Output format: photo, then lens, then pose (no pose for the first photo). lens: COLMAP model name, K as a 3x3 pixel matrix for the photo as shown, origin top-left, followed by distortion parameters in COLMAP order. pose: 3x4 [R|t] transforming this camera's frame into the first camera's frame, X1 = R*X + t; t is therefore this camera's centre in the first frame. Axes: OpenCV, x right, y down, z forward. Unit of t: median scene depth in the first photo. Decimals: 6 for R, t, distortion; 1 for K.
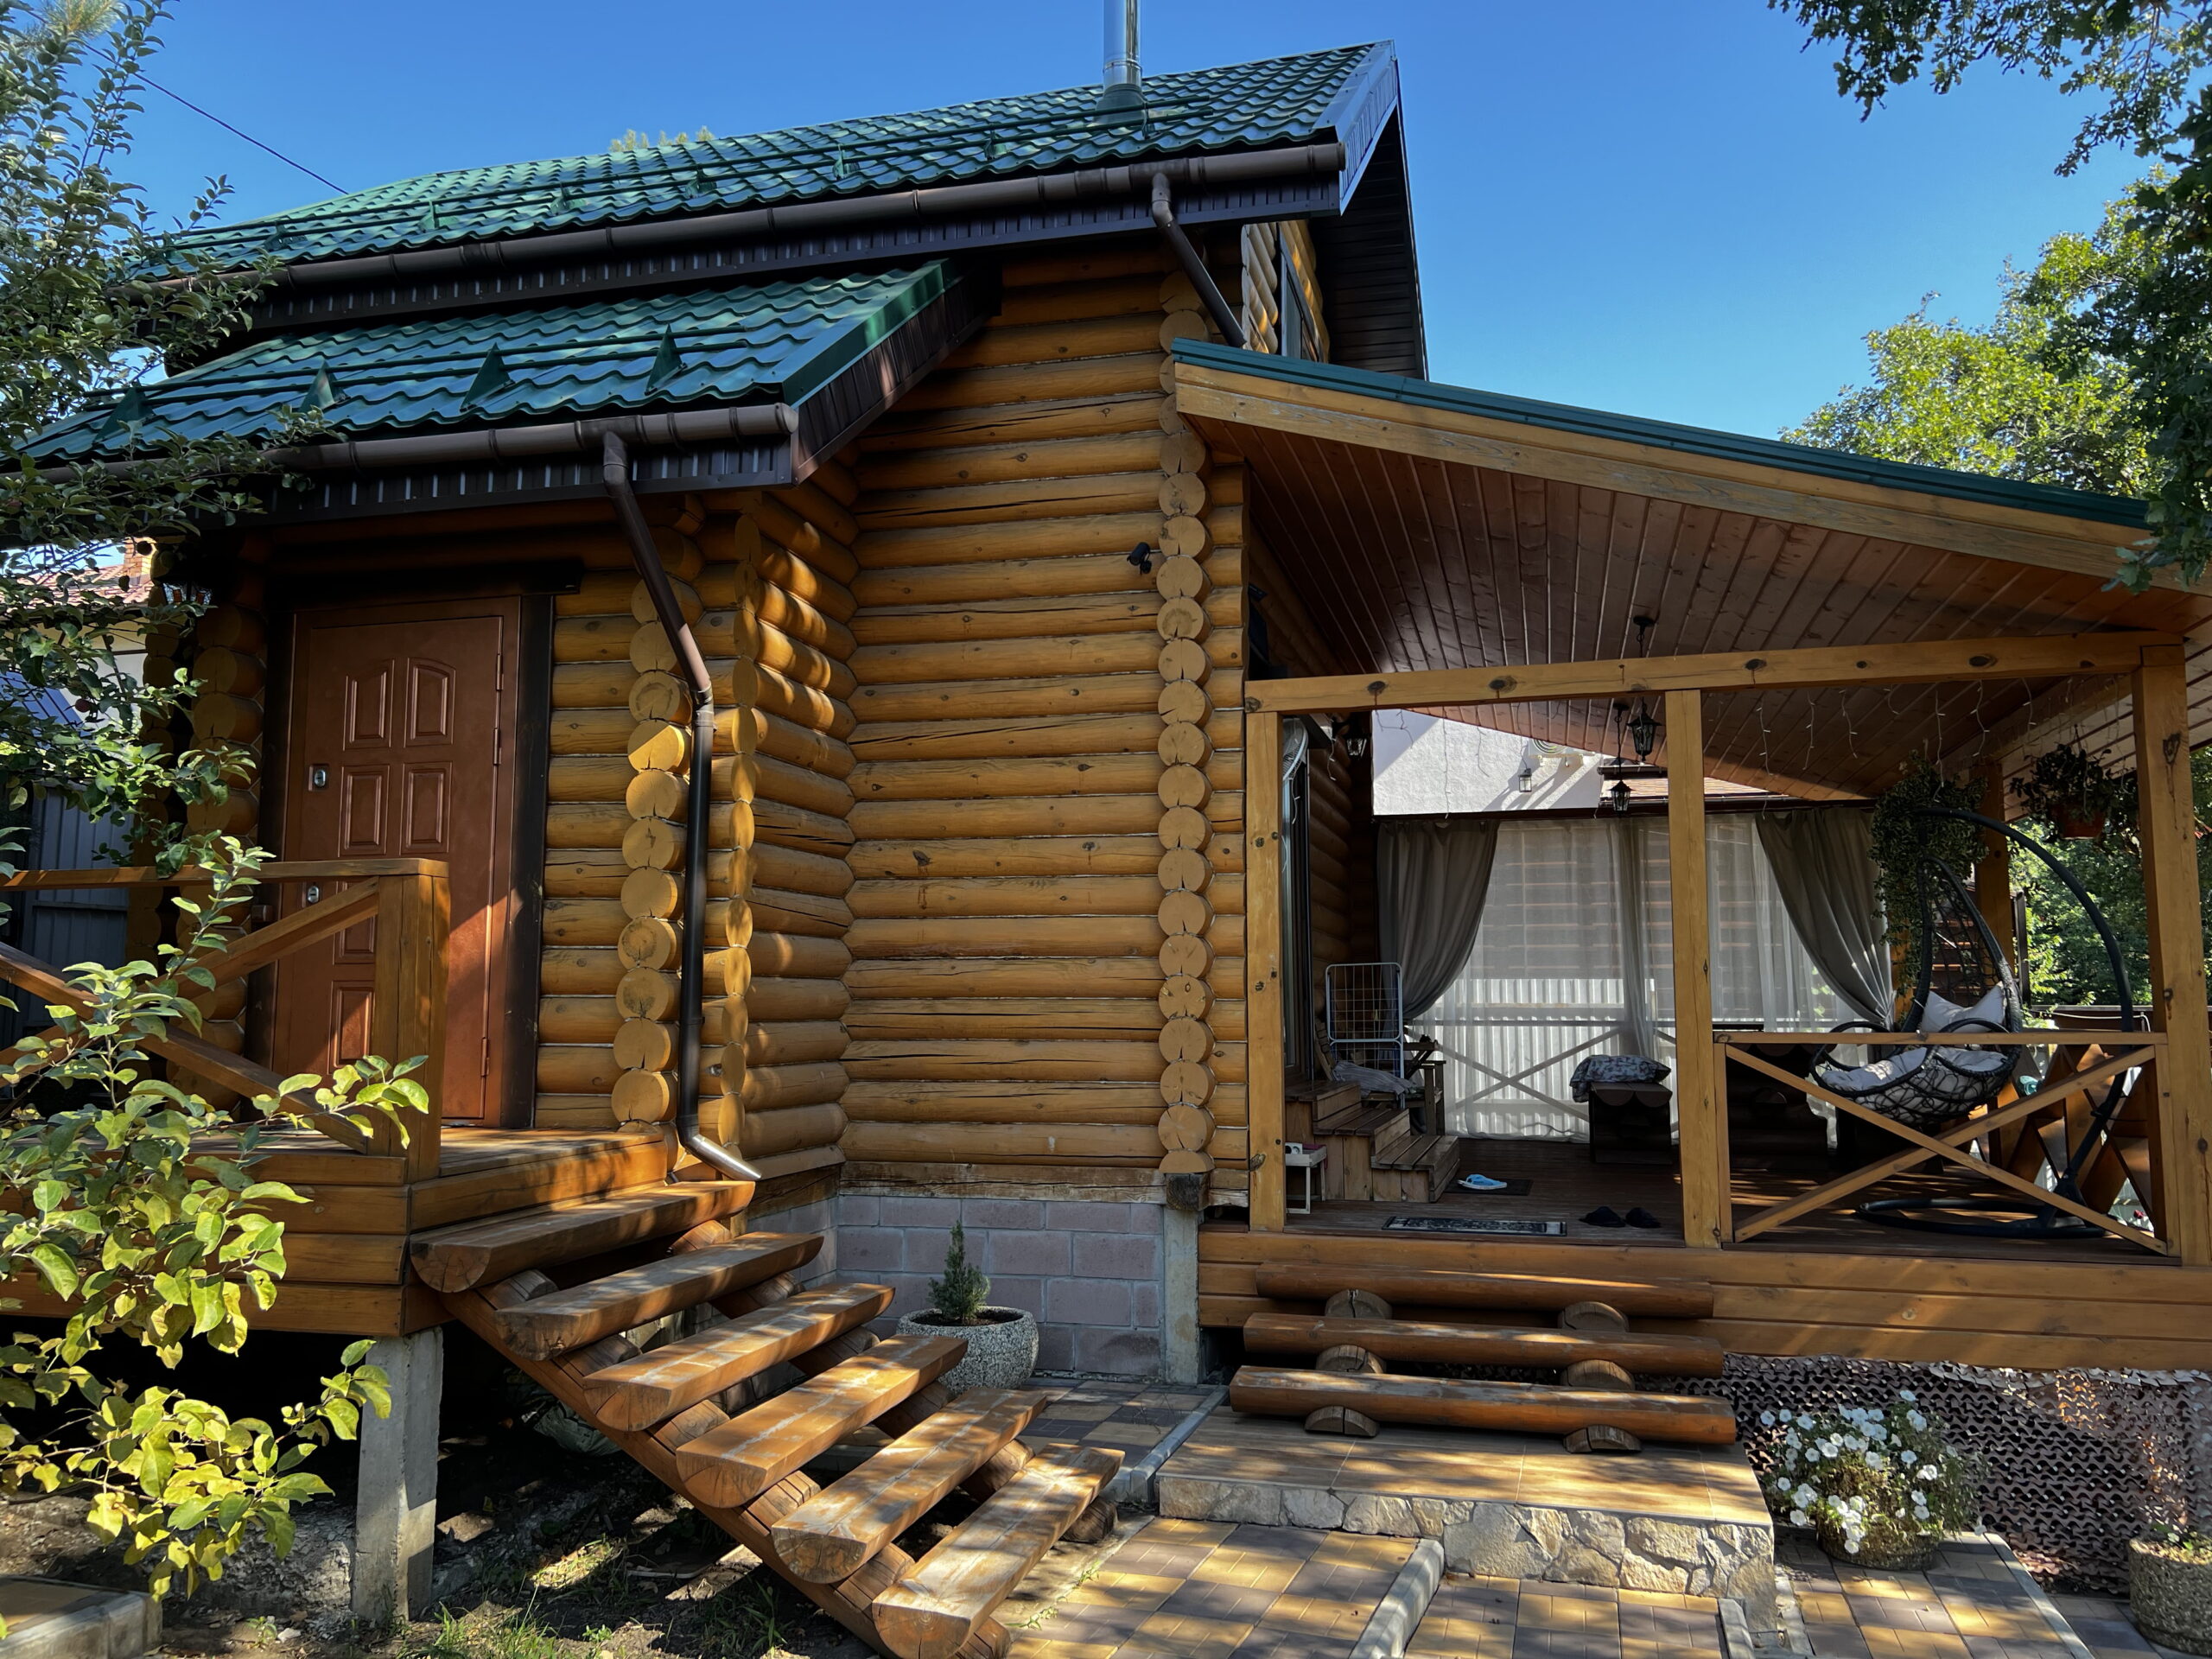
lens RADIAL K [[1671.8, 0, 1114.8], [0, 1671.8, 820.7], [0, 0, 1]] dist [0.045276, -0.047824]
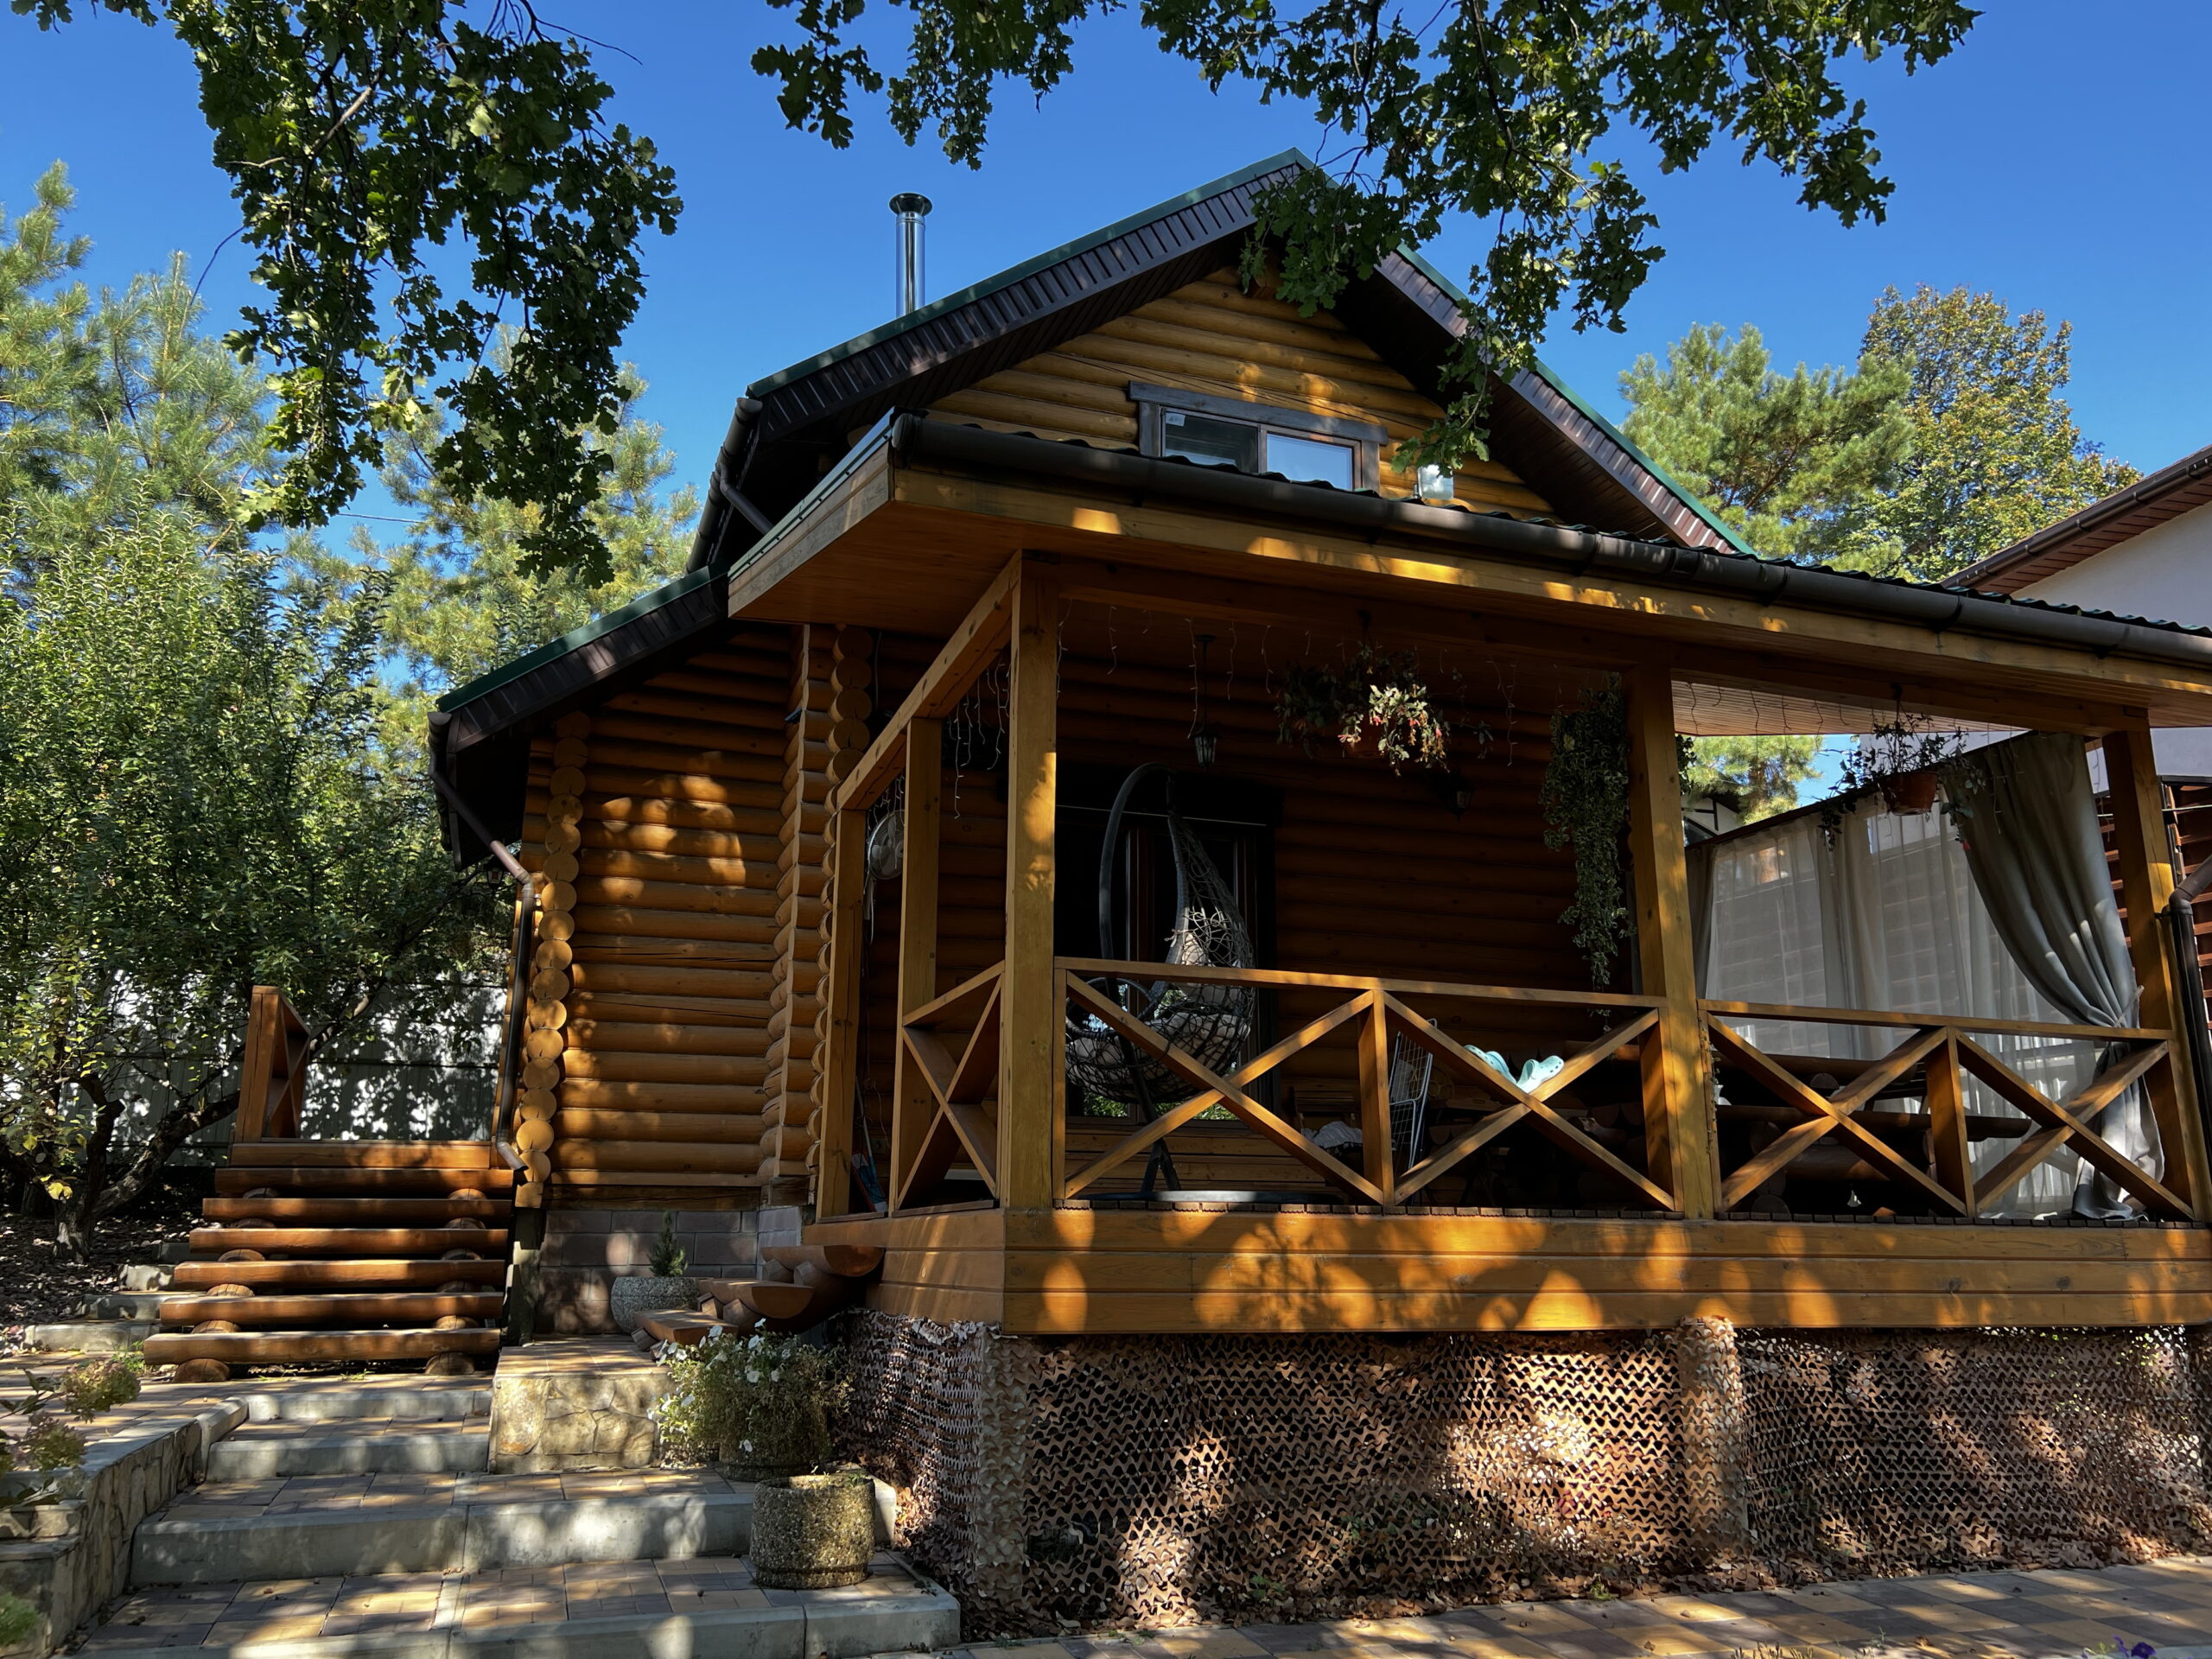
lens RADIAL K [[1671.8, 0, 1099.5], [0, 1671.8, 844.7], [0, 0, 1]] dist [0.045276, -0.047824]
pose [[0.564404, -0.186410, -0.804177, 1.318035], [0.081820, 0.982006, -0.170206, 0.206017], [0.821434, 0.030267, 0.569500, 0.474221]]
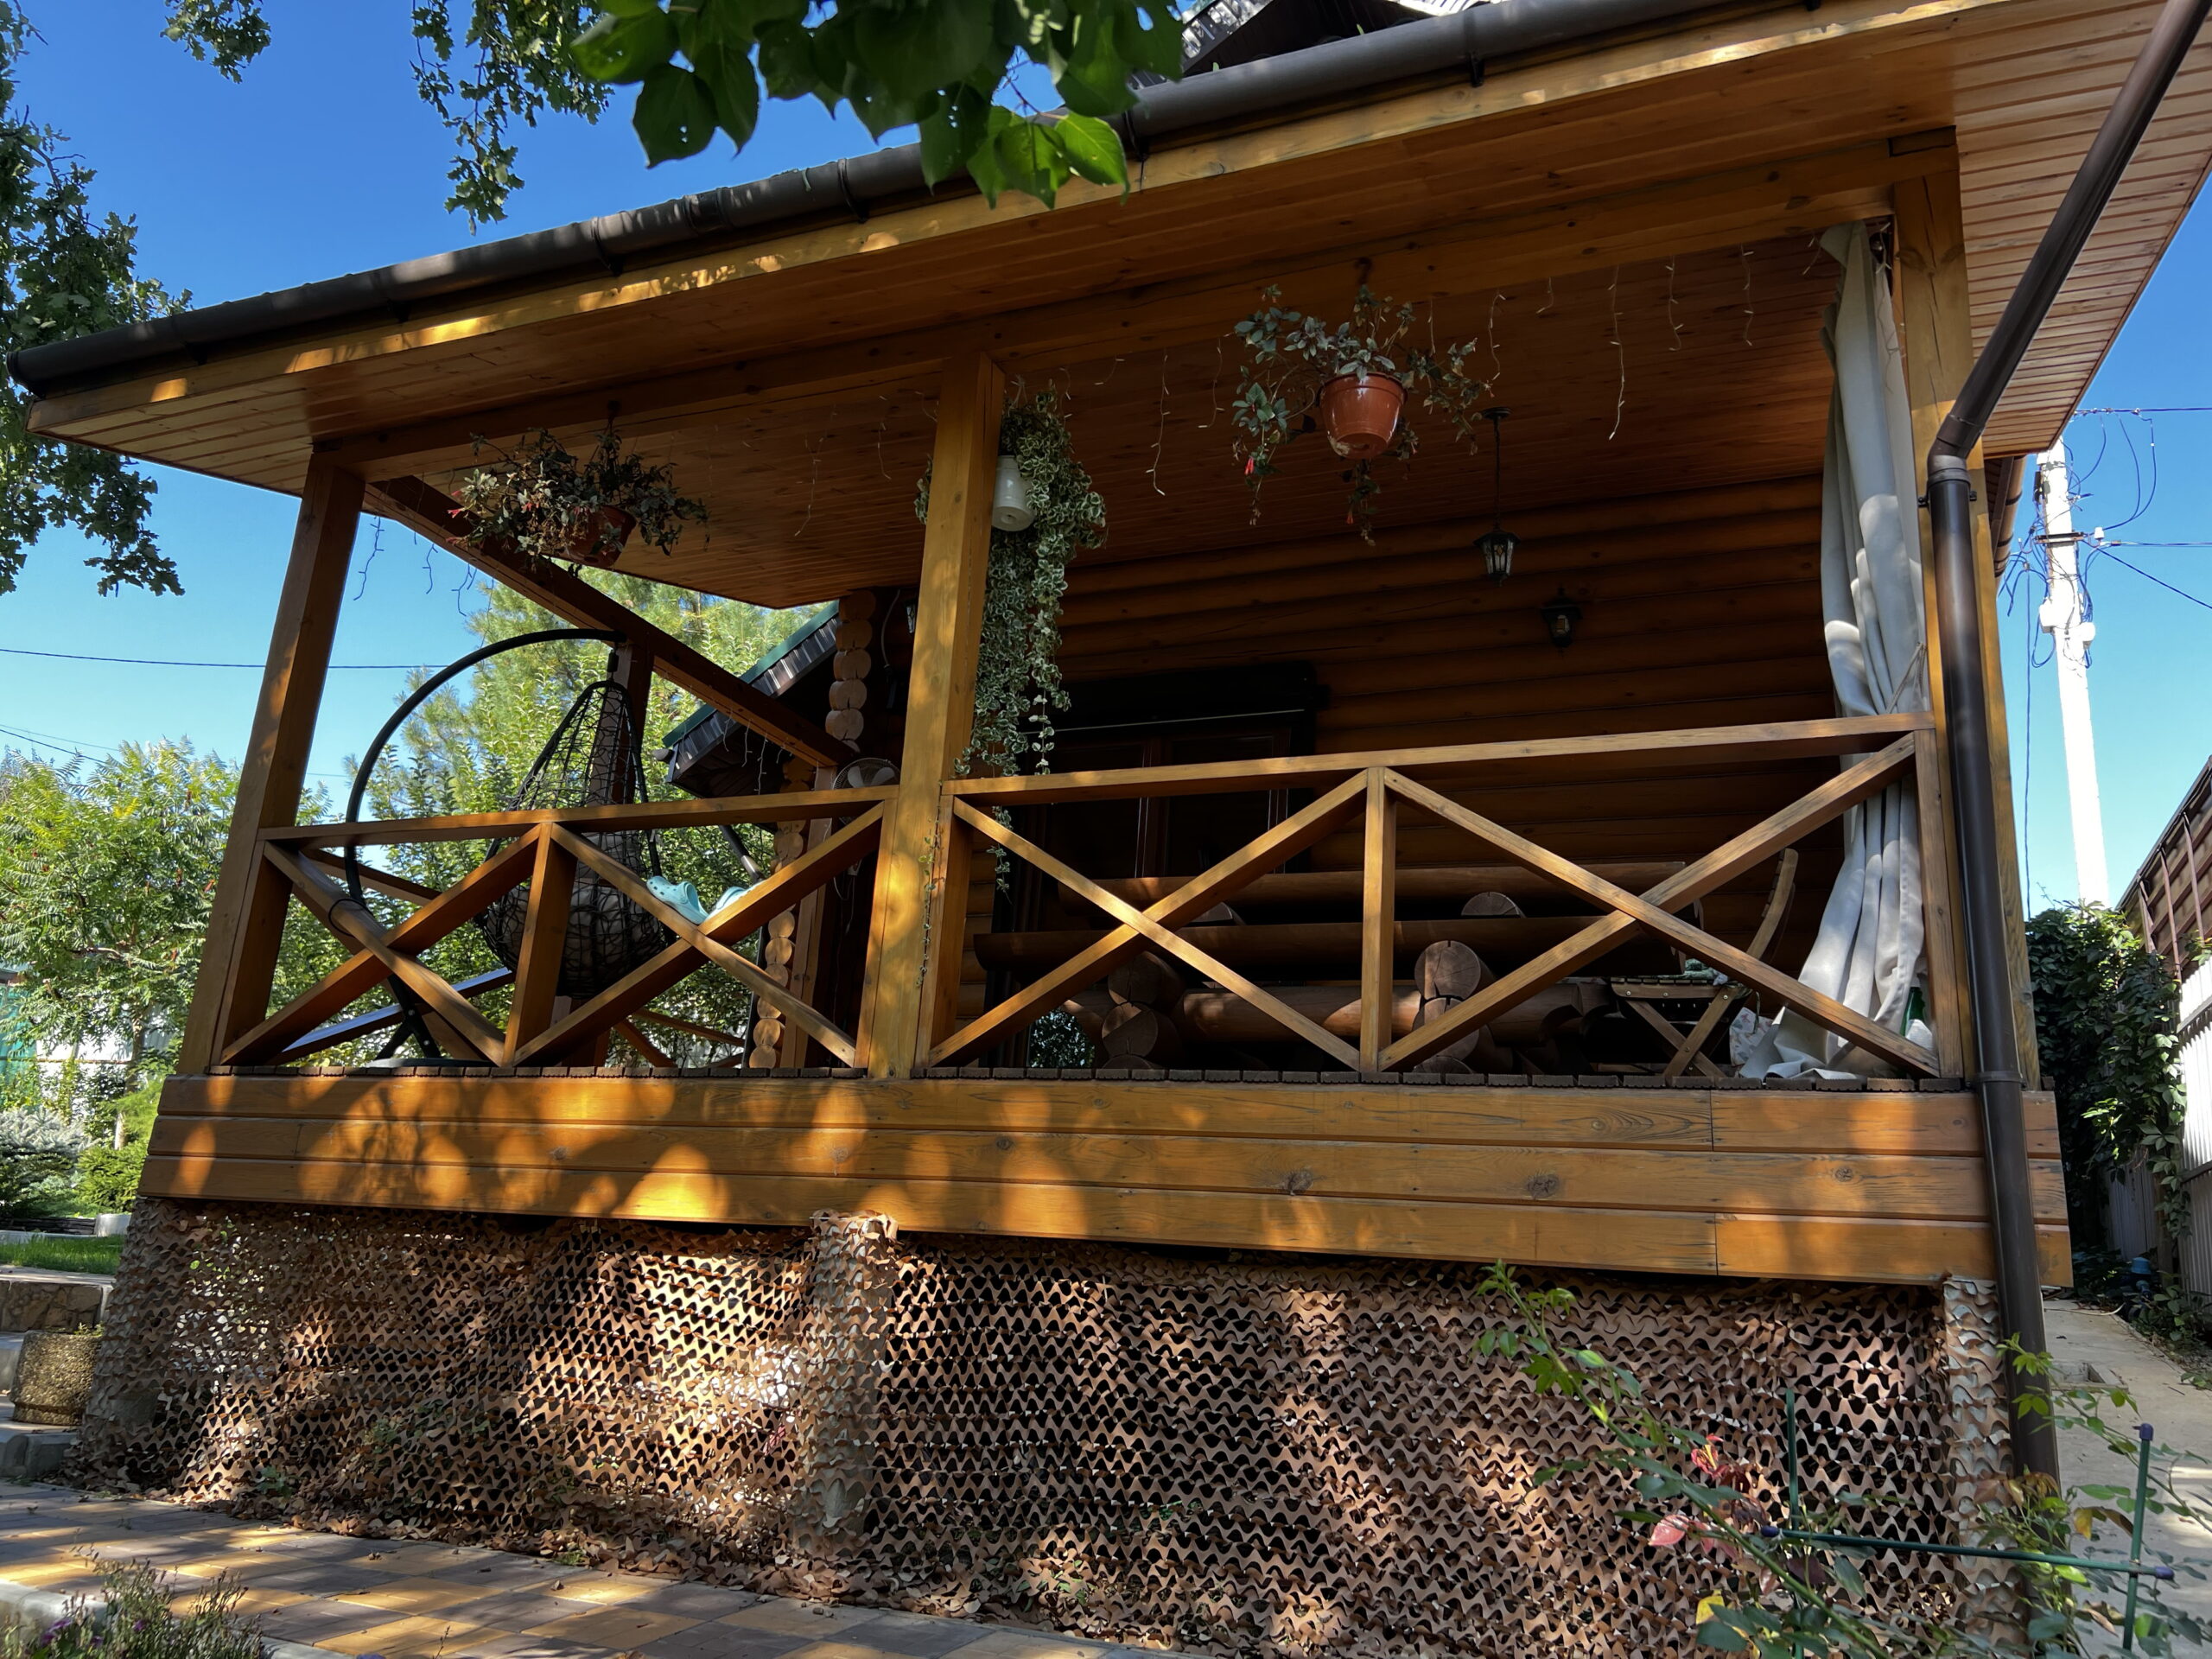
lens RADIAL K [[1671.8, 0, 1106.1], [0, 1671.8, 831.5], [0, 0, 1]] dist [0.045276, -0.047824]
pose [[-0.140048, -0.278287, -0.950233, 1.361678], [0.042297, 0.957133, -0.286542, 0.382701], [0.989241, -0.080322, -0.122274, 1.485348]]
